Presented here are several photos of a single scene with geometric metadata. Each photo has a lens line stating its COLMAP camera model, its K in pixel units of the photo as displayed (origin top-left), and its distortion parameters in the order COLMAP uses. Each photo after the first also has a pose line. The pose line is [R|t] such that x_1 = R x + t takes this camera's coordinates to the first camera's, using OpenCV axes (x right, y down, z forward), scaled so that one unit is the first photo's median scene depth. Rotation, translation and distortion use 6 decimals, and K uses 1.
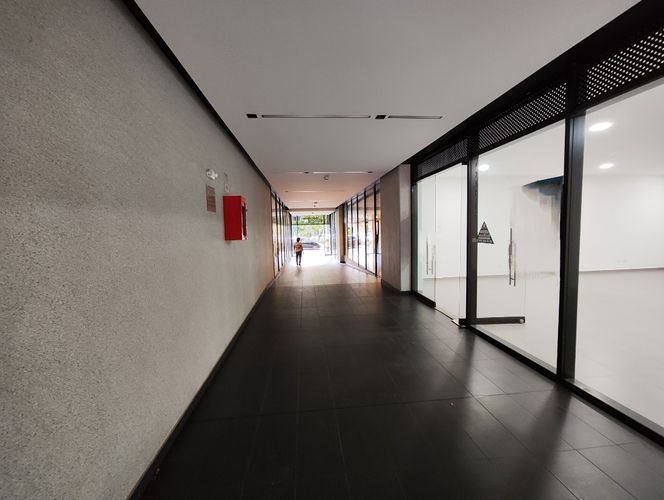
lens RADIAL K [[277.5, 0, 332.0], [0, 277.5, 250.0], [0, 0, 1]] dist [-0.001573, 0.000005]
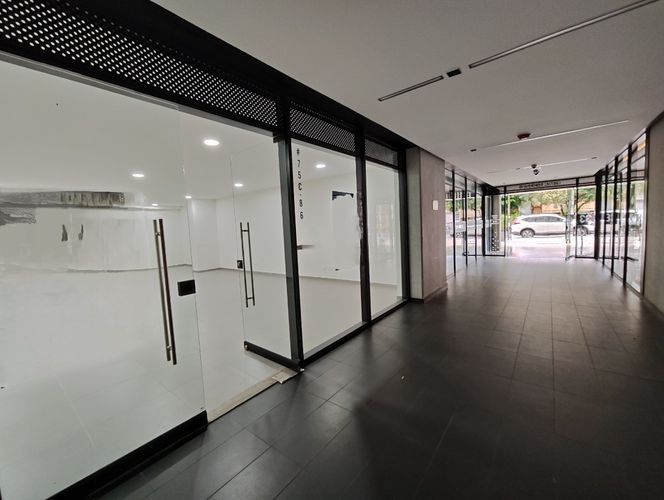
lens RADIAL K [[277.5, 0, 332.0], [0, 277.5, 250.0], [0, 0, 1]] dist [-0.001573, 0.000005]
pose [[-0.727841, 0.004625, 0.685730, -0.087691], [0.115192, 0.986592, 0.115612, -0.120427], [-0.676002, 0.163138, -0.718615, 1.681766]]
